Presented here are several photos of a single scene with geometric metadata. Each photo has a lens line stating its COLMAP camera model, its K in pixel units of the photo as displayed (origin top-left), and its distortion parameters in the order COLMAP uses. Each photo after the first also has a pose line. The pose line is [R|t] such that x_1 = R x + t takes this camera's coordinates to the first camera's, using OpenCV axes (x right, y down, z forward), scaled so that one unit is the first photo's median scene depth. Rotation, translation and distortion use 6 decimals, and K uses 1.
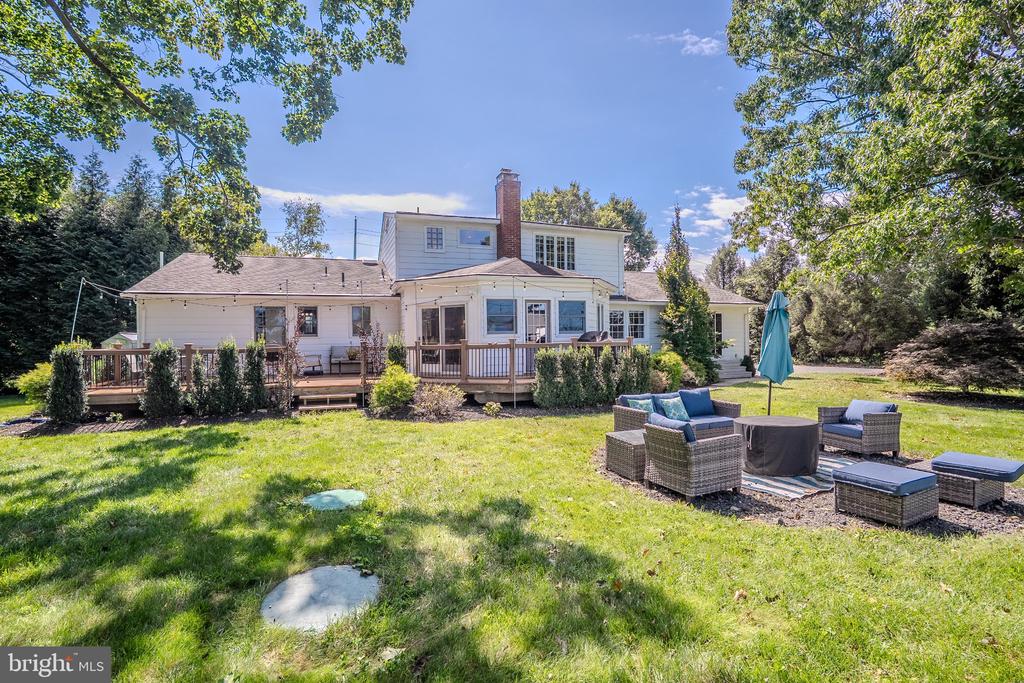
lens RADIAL K [[478.0, 0, 519.8], [0, 478.0, 350.1], [0, 0, 1]] dist [-0.037093, 0.005640]
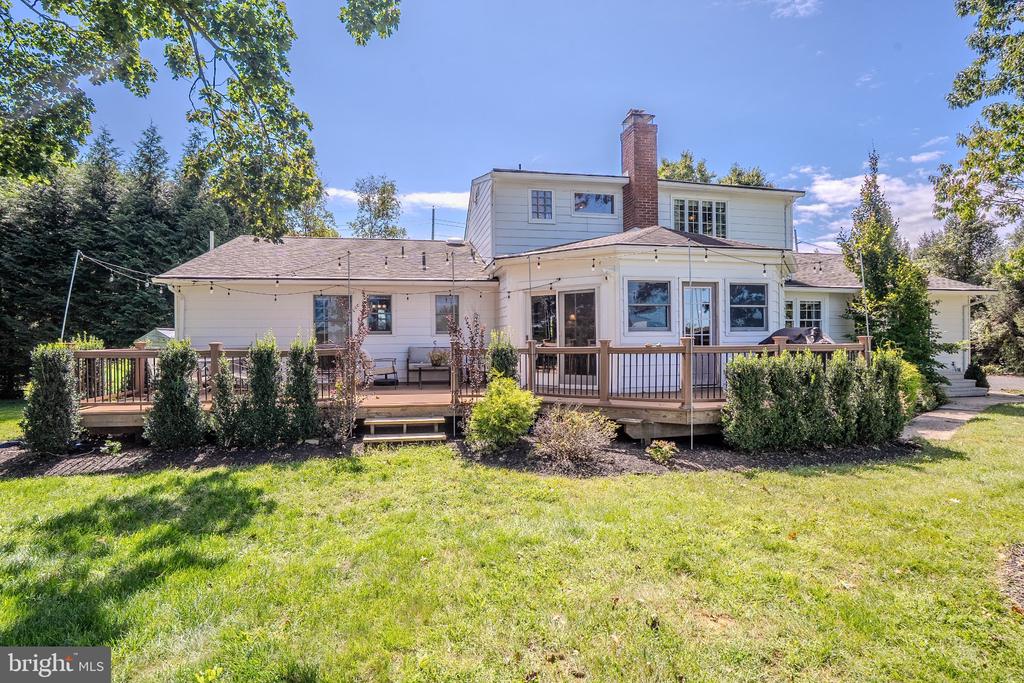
lens RADIAL K [[456.3, 0, 510.8], [0, 456.3, 343.0], [0, 0, 1]] dist [-0.016933, -0.001110]
pose [[0.988858, 0.006463, -0.148723, -0.138463], [-0.008258, 0.999900, -0.011455, -0.007658], [0.148634, 0.012555, 0.988813, 0.331386]]
